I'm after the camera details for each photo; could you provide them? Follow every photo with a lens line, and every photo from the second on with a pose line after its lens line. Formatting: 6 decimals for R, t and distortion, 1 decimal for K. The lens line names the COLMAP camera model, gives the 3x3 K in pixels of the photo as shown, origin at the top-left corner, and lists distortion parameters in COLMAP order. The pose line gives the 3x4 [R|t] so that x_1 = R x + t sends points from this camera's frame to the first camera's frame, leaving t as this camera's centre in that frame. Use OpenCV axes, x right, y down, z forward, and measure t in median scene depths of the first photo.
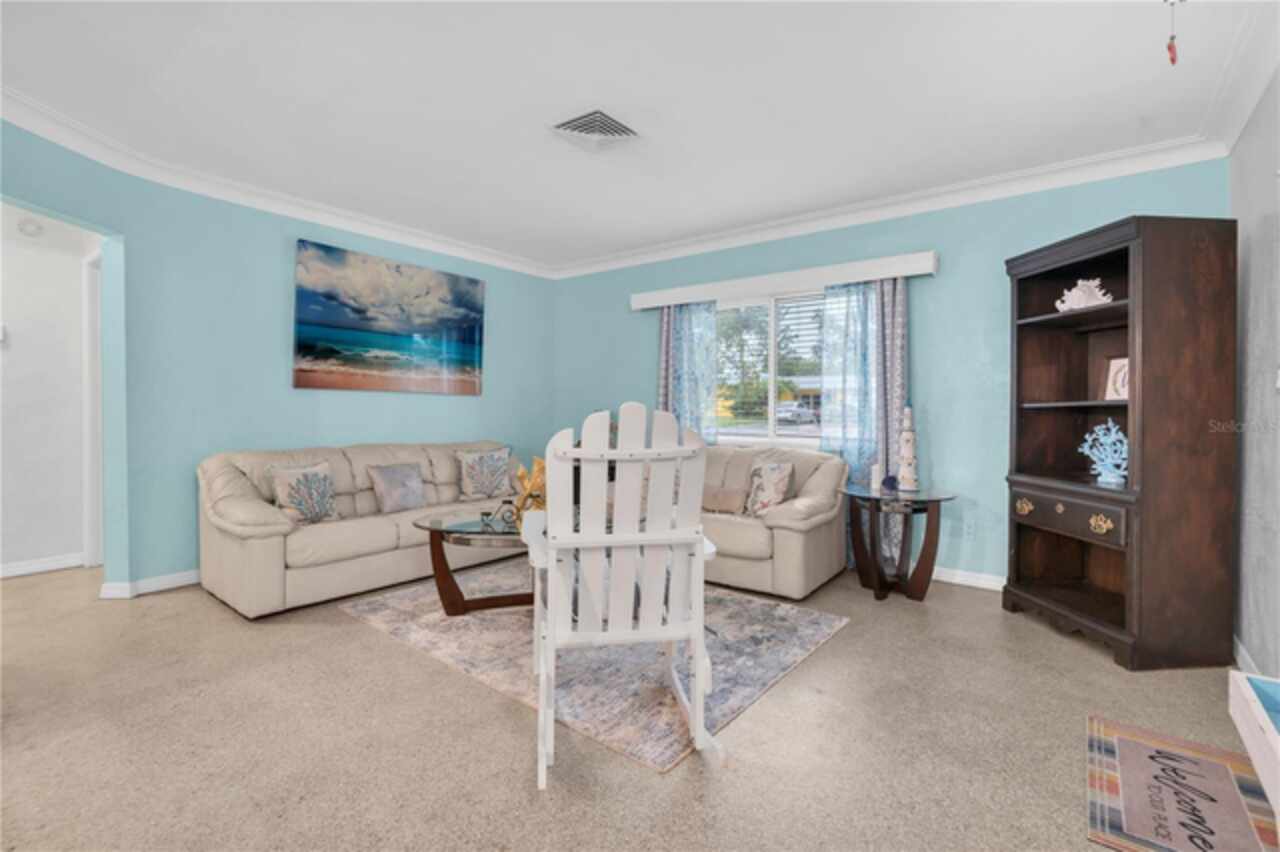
lens RADIAL K [[570.1, 0, 650.9], [0, 570.1, 416.6], [0, 0, 1]] dist [-0.000812, -0.000093]
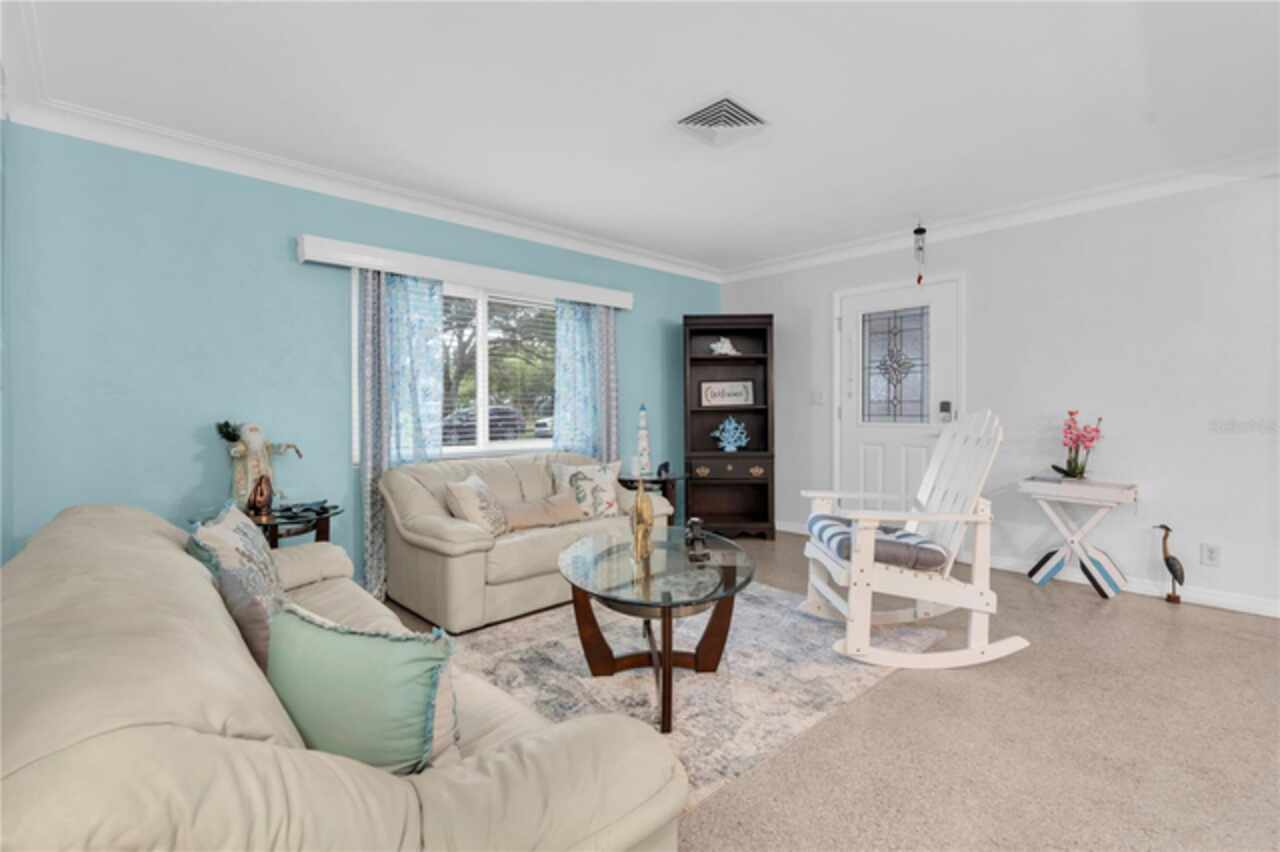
lens RADIAL K [[570.1, 0, 650.9], [0, 570.1, 416.6], [0, 0, 1]] dist [-0.000812, -0.000093]
pose [[0.161625, -0.012413, 0.986774, -0.989188], [0.028457, 0.999564, 0.007913, -0.014920], [-0.986442, 0.026802, 0.161908, 0.901620]]
